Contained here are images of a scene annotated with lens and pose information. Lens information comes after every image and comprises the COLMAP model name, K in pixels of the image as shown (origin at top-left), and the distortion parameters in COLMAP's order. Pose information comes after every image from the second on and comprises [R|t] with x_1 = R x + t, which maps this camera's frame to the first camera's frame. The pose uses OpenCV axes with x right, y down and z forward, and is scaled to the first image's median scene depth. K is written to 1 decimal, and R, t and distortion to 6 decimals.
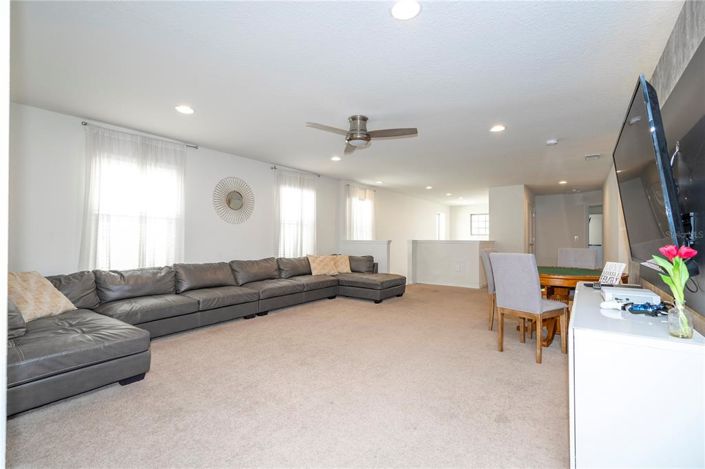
lens RADIAL K [[318.5, 0, 354.4], [0, 318.5, 235.1], [0, 0, 1]] dist [-0.002439, 0.001051]
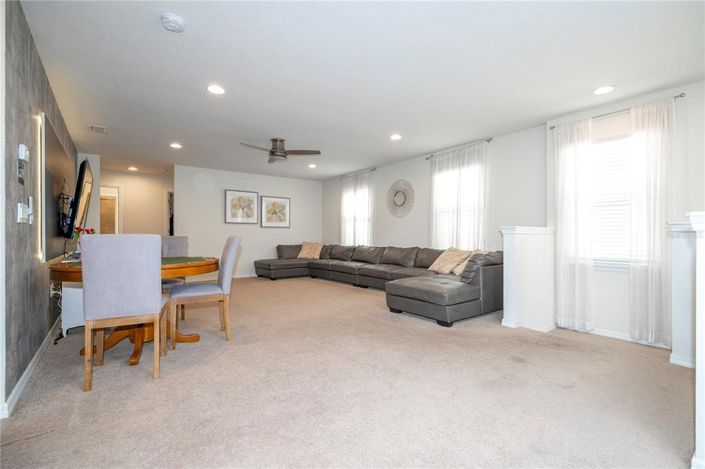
lens RADIAL K [[318.5, 0, 354.4], [0, 318.5, 235.1], [0, 0, 1]] dist [-0.002439, 0.001051]
pose [[-0.278852, 0.016311, -0.960196, 0.981487], [0.037721, 0.999270, 0.006020, 0.021344], [0.959593, -0.034541, -0.279264, 1.315202]]
